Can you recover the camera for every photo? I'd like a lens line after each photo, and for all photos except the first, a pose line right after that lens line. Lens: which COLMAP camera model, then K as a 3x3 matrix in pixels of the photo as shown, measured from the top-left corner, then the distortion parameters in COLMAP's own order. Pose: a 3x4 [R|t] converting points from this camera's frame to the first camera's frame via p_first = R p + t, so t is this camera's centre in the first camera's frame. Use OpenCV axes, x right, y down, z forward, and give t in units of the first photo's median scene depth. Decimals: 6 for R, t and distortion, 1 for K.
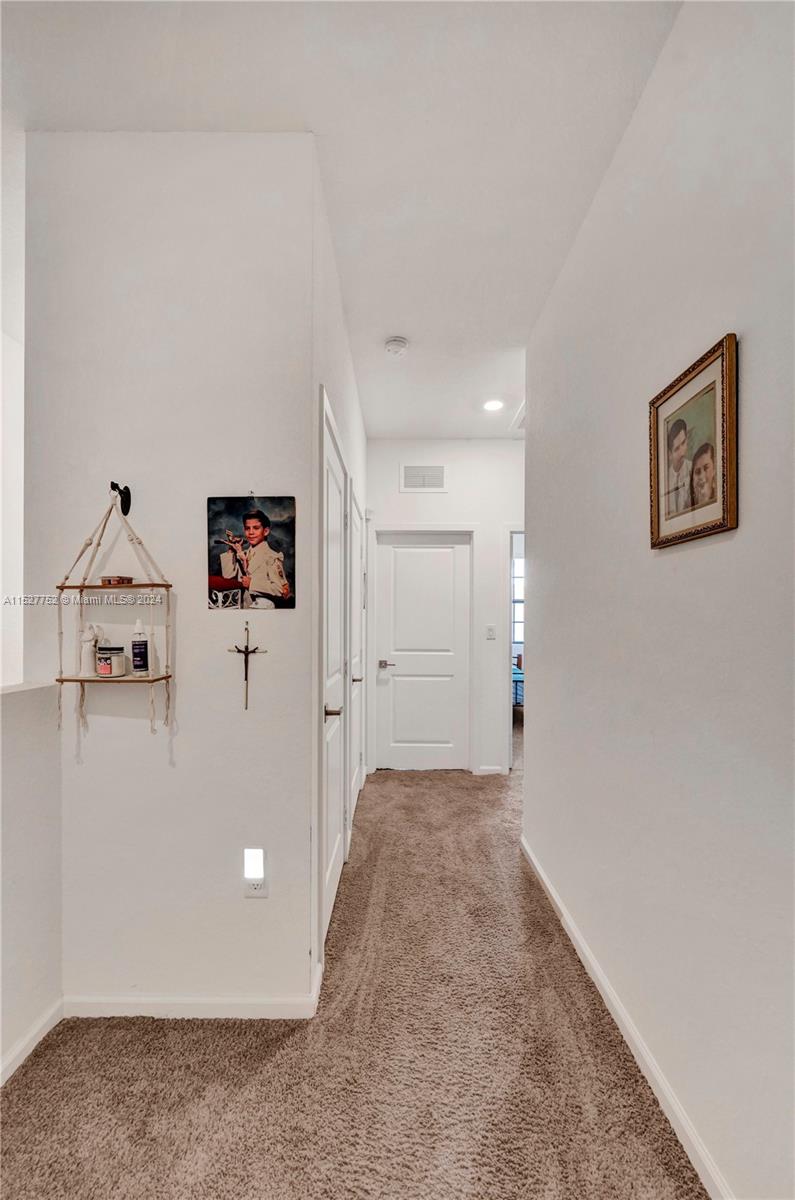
lens RADIAL K [[433.1, 0, 394.3], [0, 433.1, 625.9], [0, 0, 1]] dist [-0.001141, -0.000117]
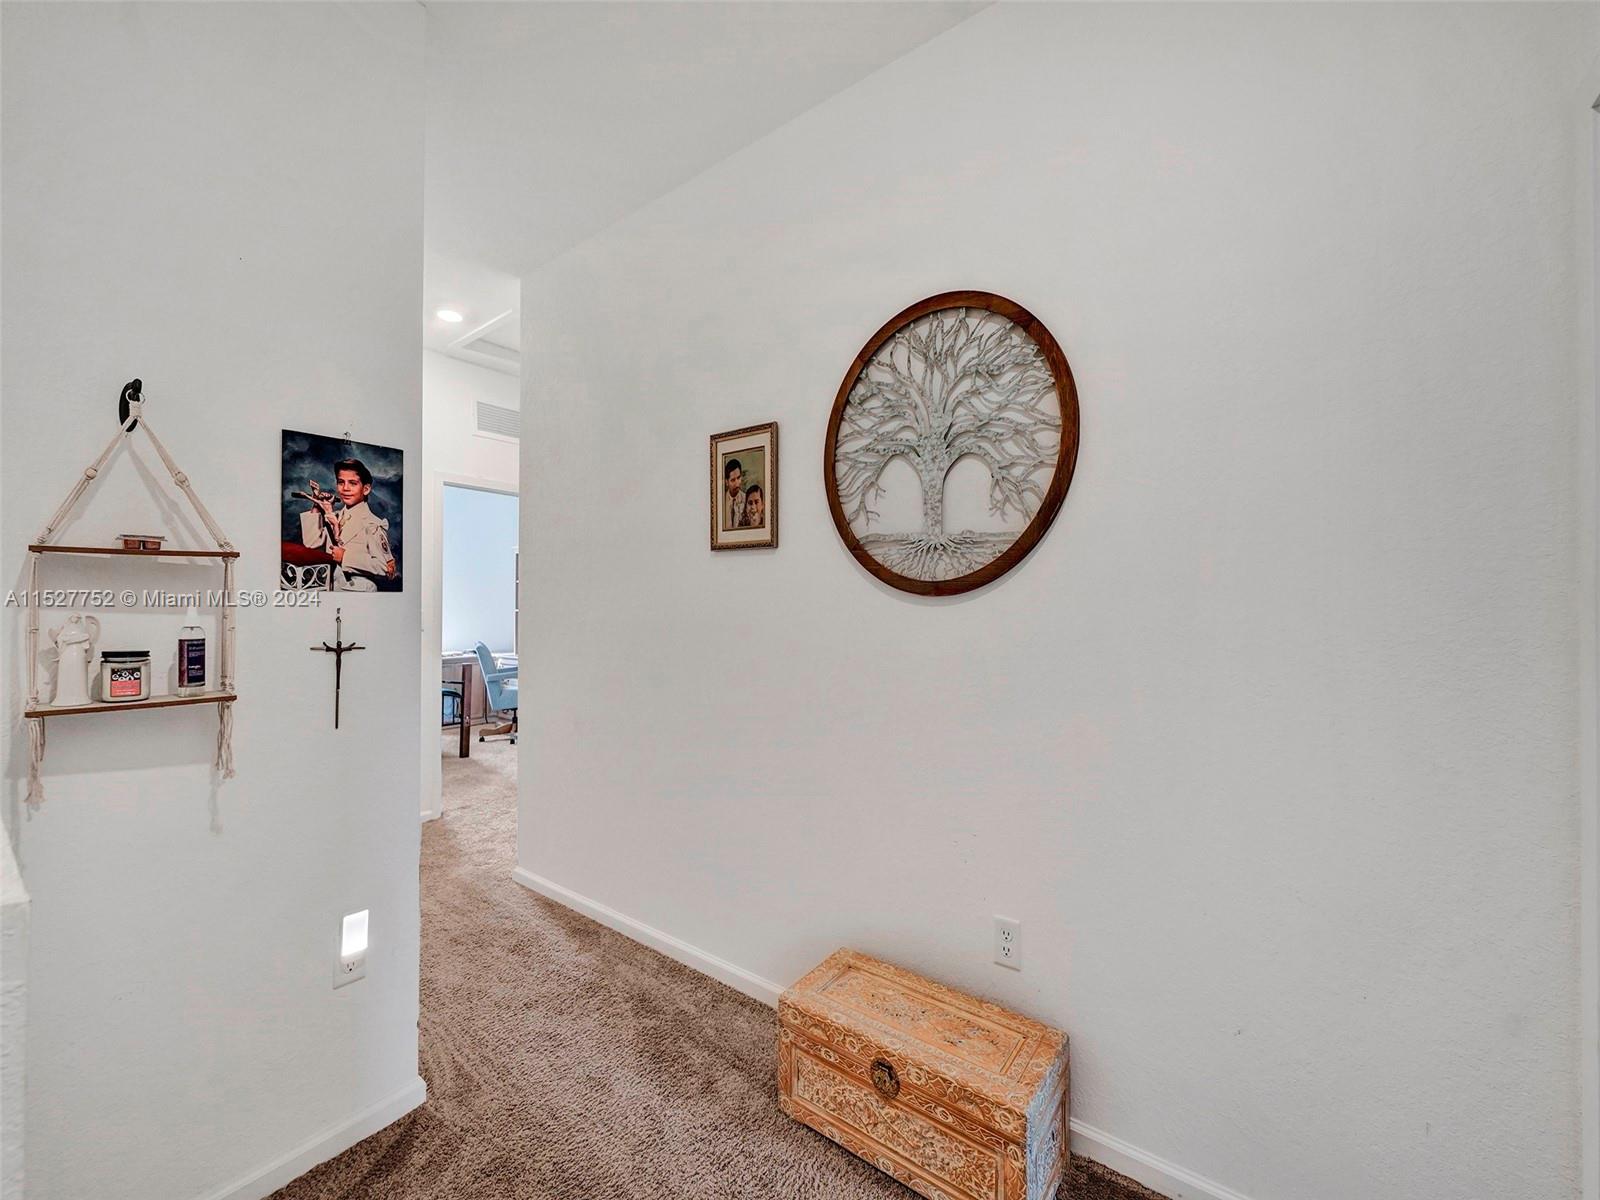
lens RADIAL K [[642.8, 0, 790.8], [0, 642.8, 602.4], [0, 0, 1]] dist [0.001305, 0.000317]
pose [[0.564710, 0.007613, 0.825254, -0.809966], [0.005189, 0.999905, -0.012775, -0.002580], [-0.825273, 0.011496, 0.564617, -0.247443]]
